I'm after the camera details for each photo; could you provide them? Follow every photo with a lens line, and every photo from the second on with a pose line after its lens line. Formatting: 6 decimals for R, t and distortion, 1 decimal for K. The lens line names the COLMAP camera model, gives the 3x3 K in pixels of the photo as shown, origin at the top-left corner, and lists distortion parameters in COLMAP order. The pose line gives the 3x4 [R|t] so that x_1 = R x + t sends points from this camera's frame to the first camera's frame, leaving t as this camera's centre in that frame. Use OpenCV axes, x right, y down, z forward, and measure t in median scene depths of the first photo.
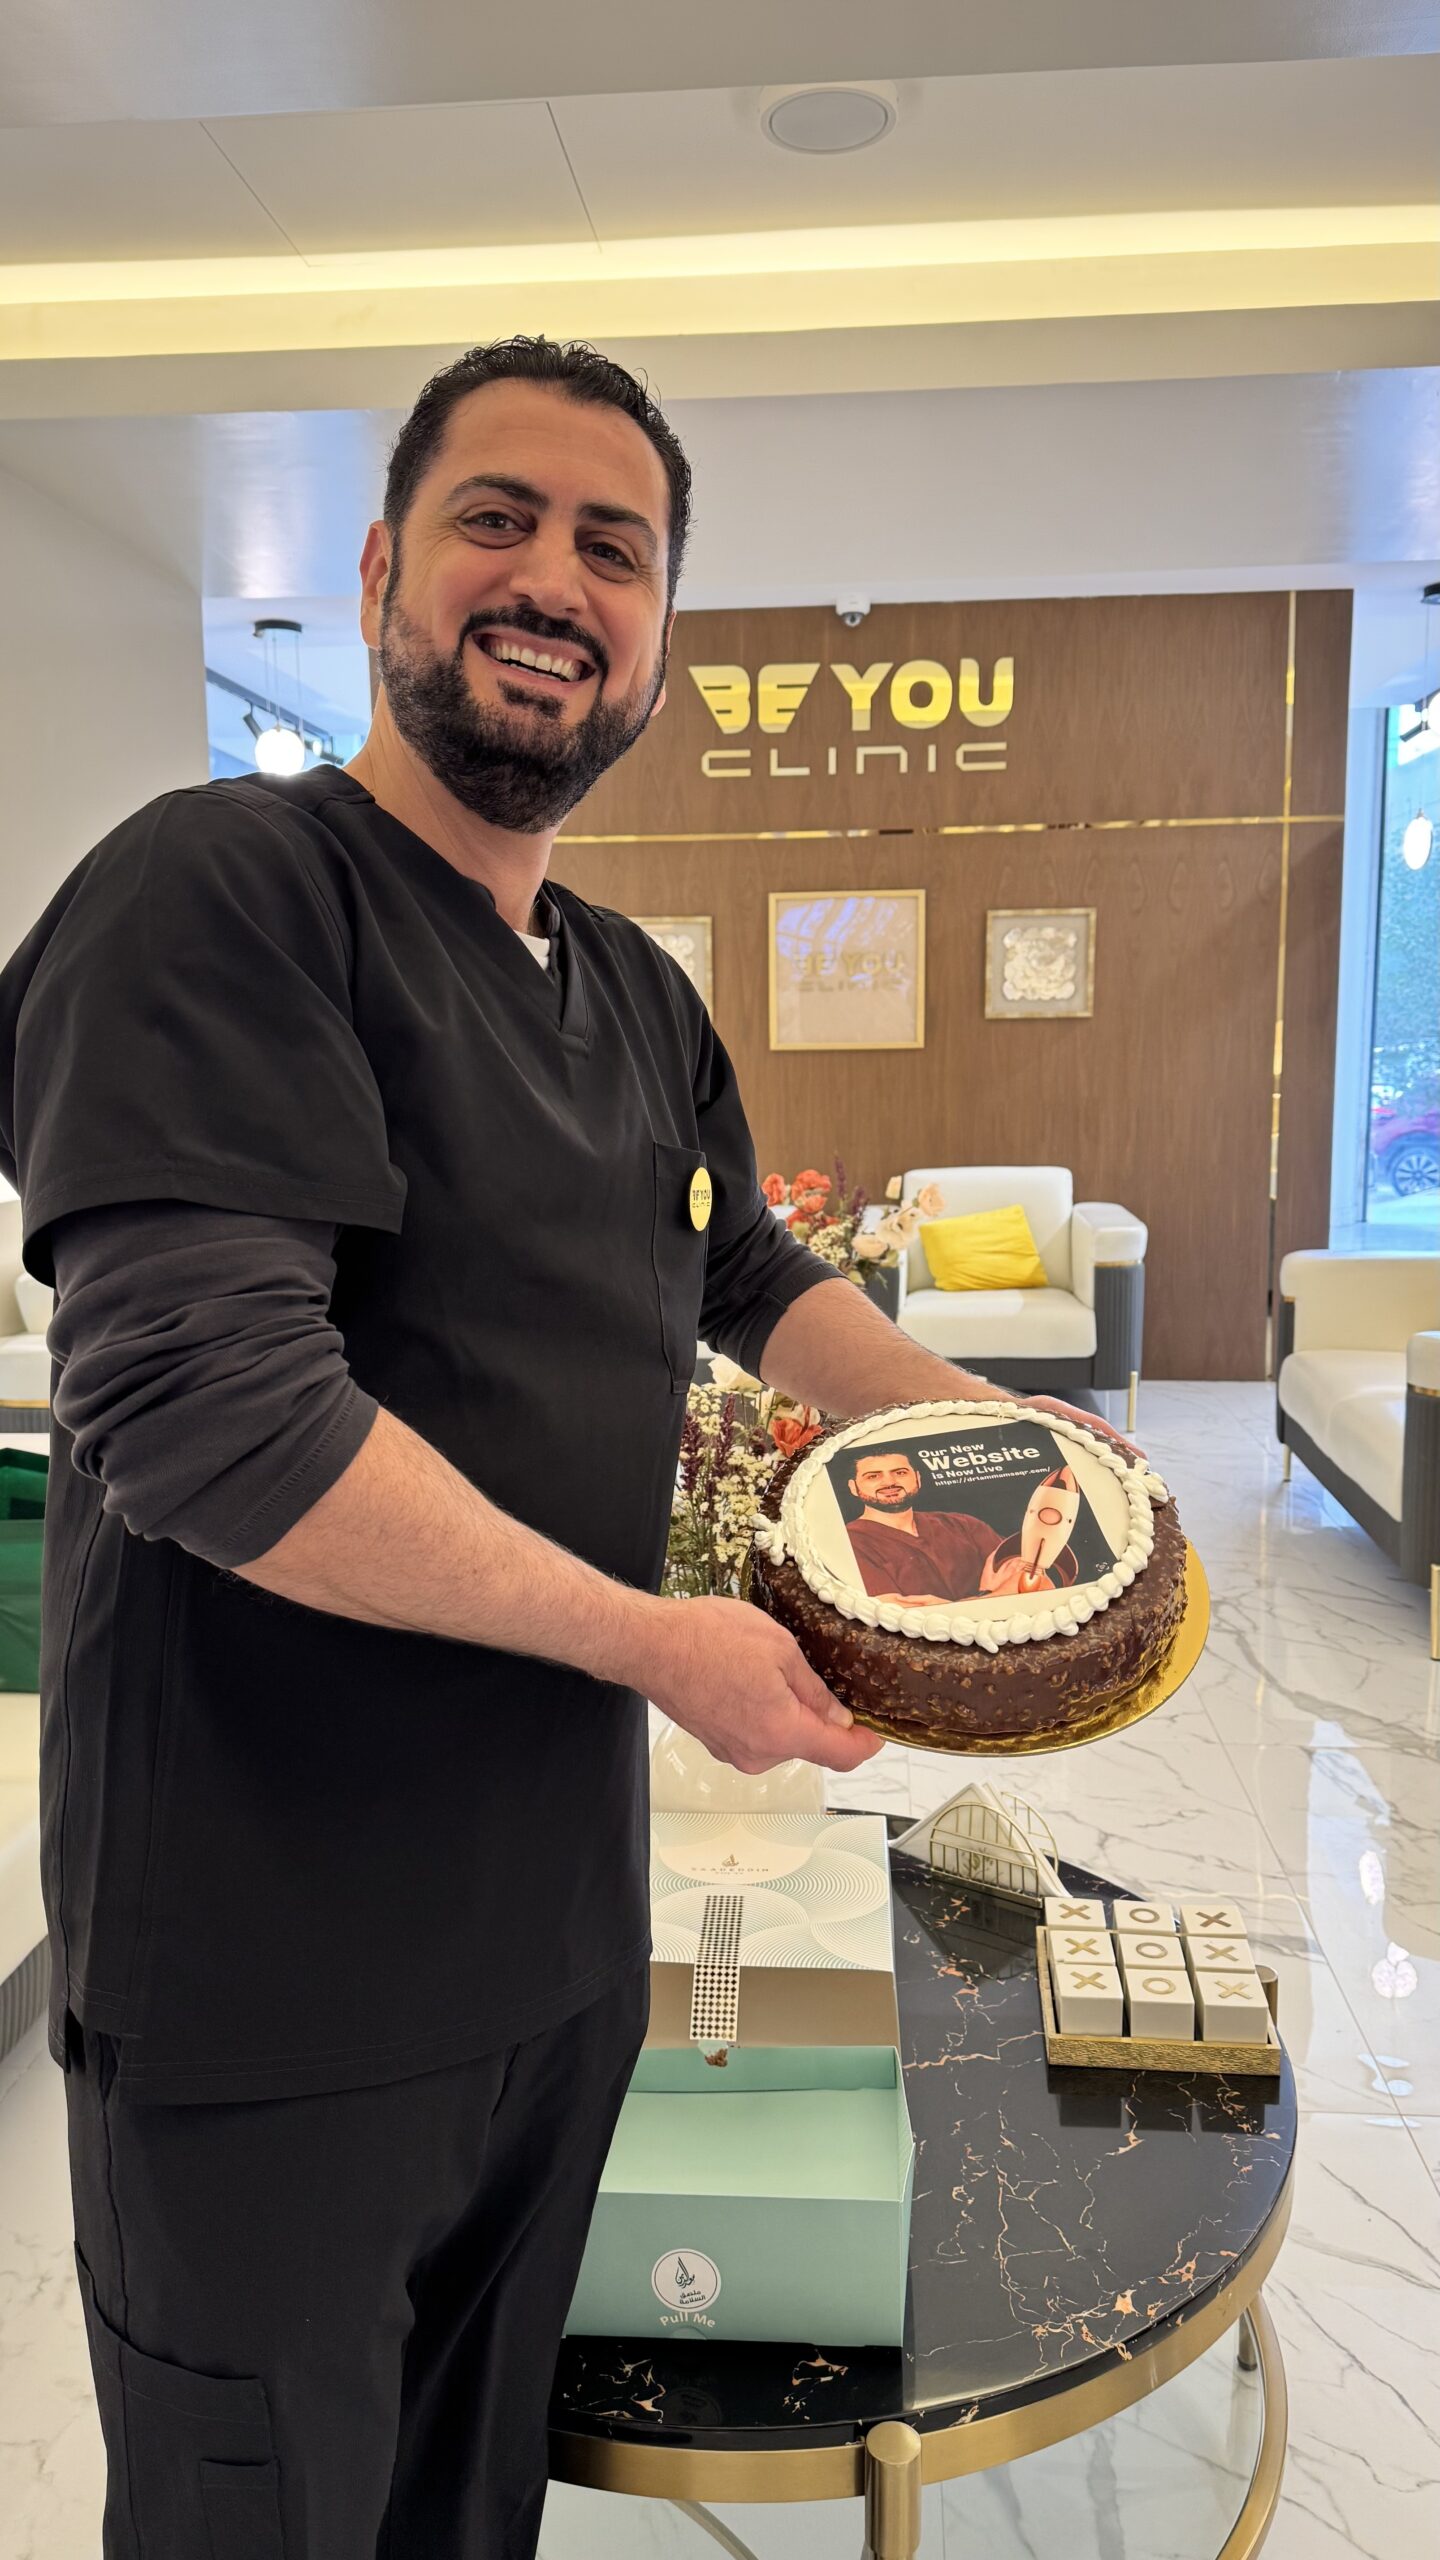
lens RADIAL K [[1899.3, 0, 732.8], [0, 1899.3, 1286.0], [0, 0, 1]] dist [0.112687, -0.003179]
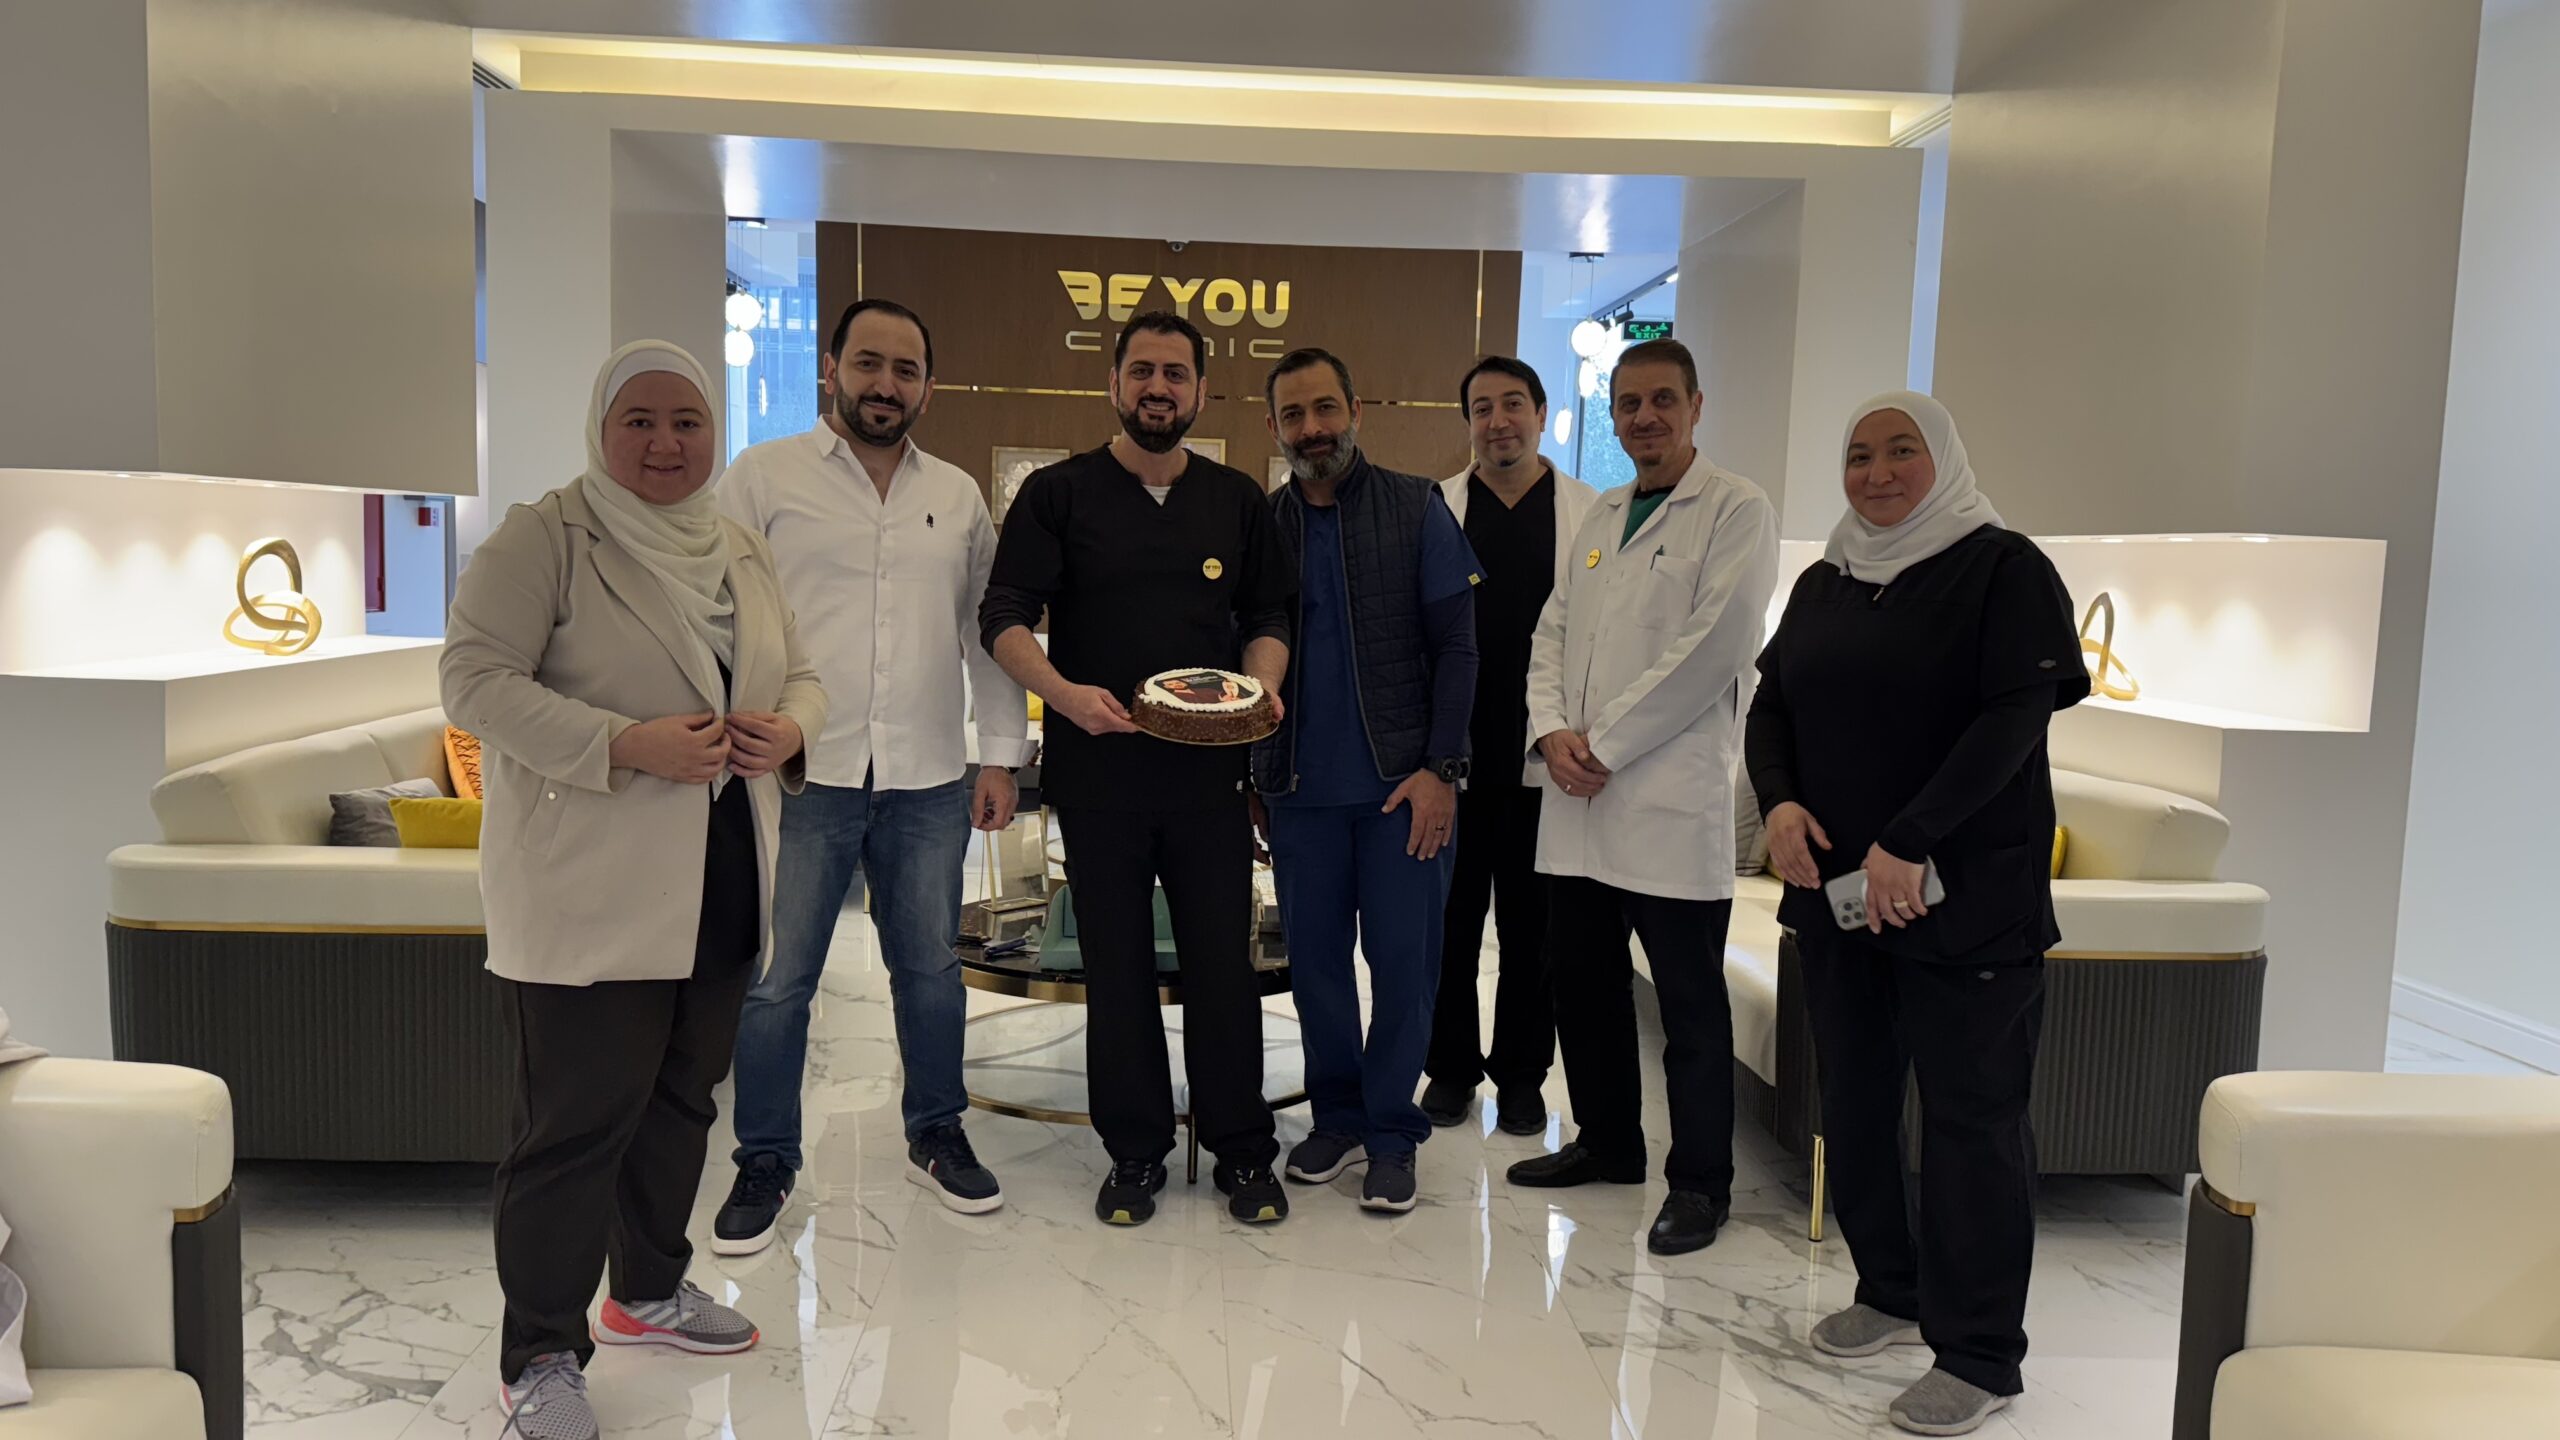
lens RADIAL K [[1899.3, 0, 1279.7], [0, 1899.3, 721.1], [0, 0, 1]] dist [0.112687, -0.003179]
pose [[0.989384, 0.032243, 0.141701, -0.049855], [-0.025615, 0.998502, -0.048354, 0.063598], [-0.143048, 0.044211, 0.988728, -0.369700]]
